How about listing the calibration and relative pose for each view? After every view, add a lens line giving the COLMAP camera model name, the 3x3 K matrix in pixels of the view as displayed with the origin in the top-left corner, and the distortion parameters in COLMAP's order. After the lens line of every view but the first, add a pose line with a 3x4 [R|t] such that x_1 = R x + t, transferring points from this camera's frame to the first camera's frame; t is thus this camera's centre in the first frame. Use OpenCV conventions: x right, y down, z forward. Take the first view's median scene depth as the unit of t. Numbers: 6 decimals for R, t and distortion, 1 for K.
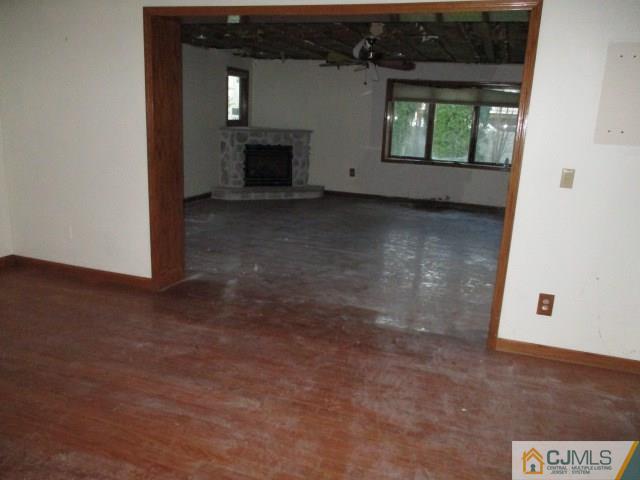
lens RADIAL K [[536.4, 0, 320.0], [0, 536.4, 240.0], [0, 0, 1]] dist [-0.012723, 0.002168]
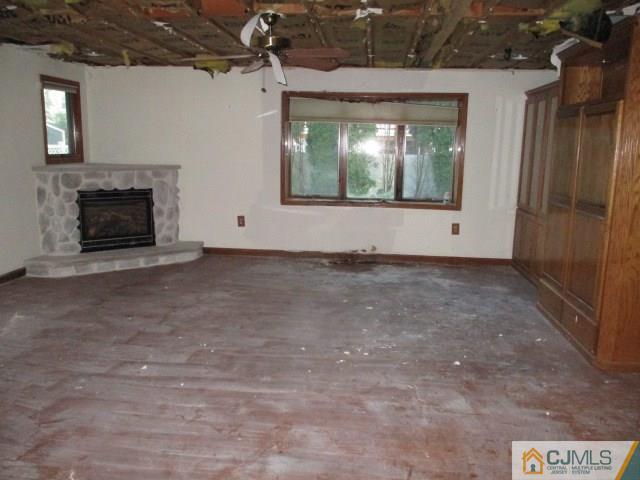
lens RADIAL K [[536.4, 0, 320.0], [0, 536.4, 240.0], [0, 0, 1]] dist [-0.012723, 0.002168]
pose [[0.971990, -0.069767, 0.224429, -0.000606], [0.079928, 0.996132, -0.036504, -0.068520], [-0.221014, 0.053420, 0.973806, 0.288282]]
